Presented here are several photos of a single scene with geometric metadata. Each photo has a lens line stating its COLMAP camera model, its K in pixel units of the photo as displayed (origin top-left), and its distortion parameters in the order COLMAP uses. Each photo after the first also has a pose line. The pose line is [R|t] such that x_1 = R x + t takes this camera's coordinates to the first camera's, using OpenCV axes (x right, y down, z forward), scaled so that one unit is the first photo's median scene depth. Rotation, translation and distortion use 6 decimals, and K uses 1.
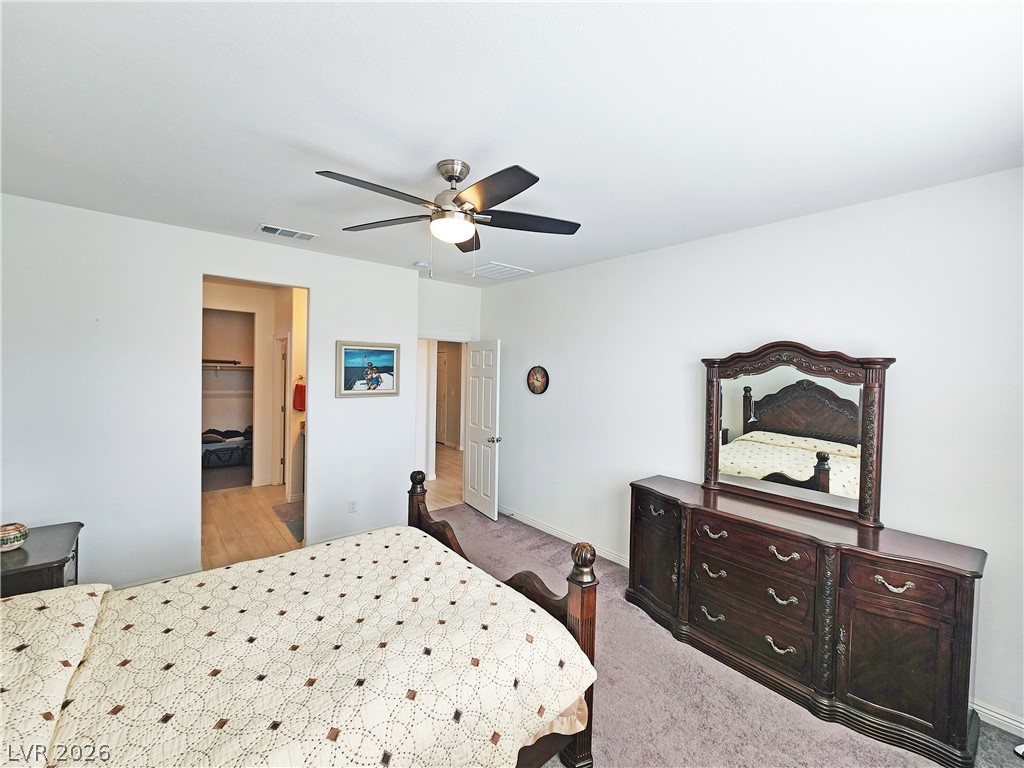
lens RADIAL K [[420.6, 0, 504.8], [0, 420.6, 376.6], [0, 0, 1]] dist [-0.001503, 0.000640]
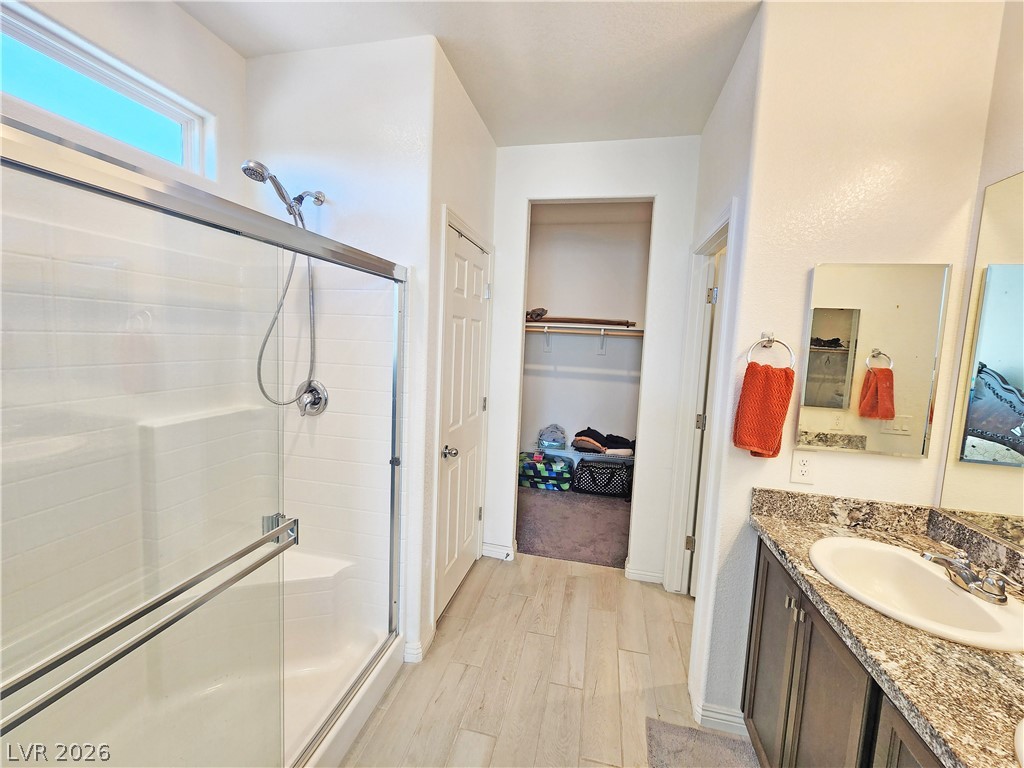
lens RADIAL K [[420.6, 0, 509.4], [0, 420.6, 380.6], [0, 0, 1]] dist [-0.001503, 0.000640]
pose [[0.611249, 0.076424, -0.787740, -0.313669], [-0.043907, 0.997068, 0.062663, 0.019665], [0.790219, -0.003715, 0.612813, 0.588817]]
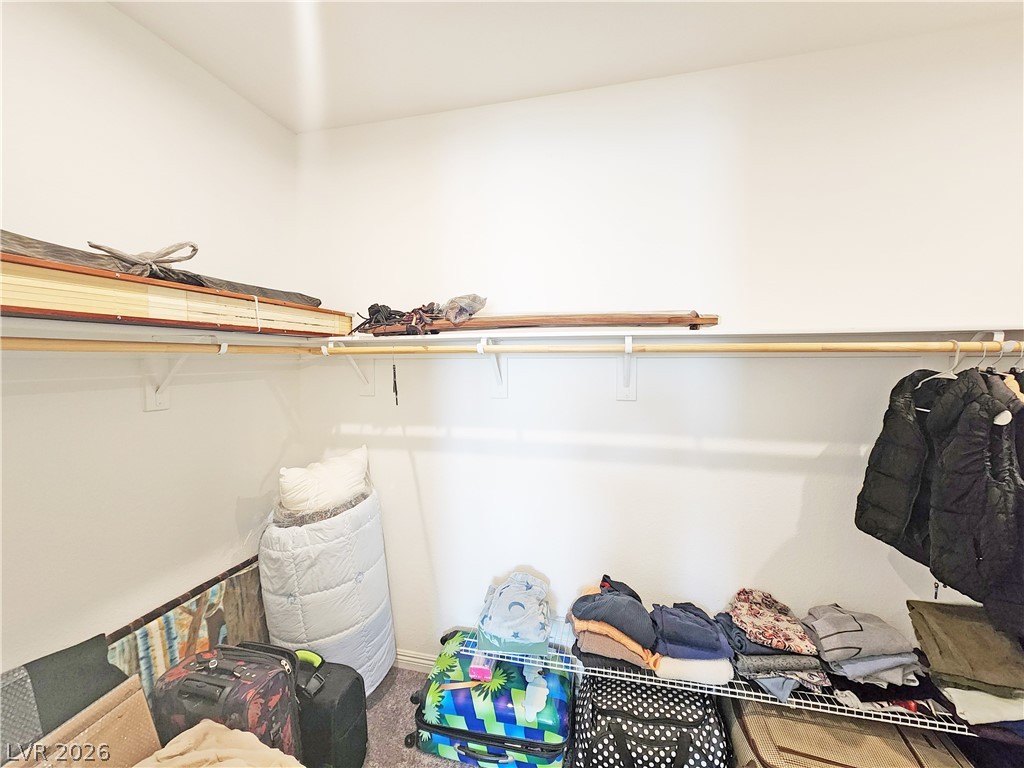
lens RADIAL K [[420.6, 0, 503.8], [0, 420.6, 382.9], [0, 0, 1]] dist [-0.001503, 0.000640]
pose [[0.590451, 0.018363, -0.806864, -0.610599], [0.005211, 0.999634, 0.026563, -0.007649], [0.807056, -0.019888, 0.590139, 0.922368]]
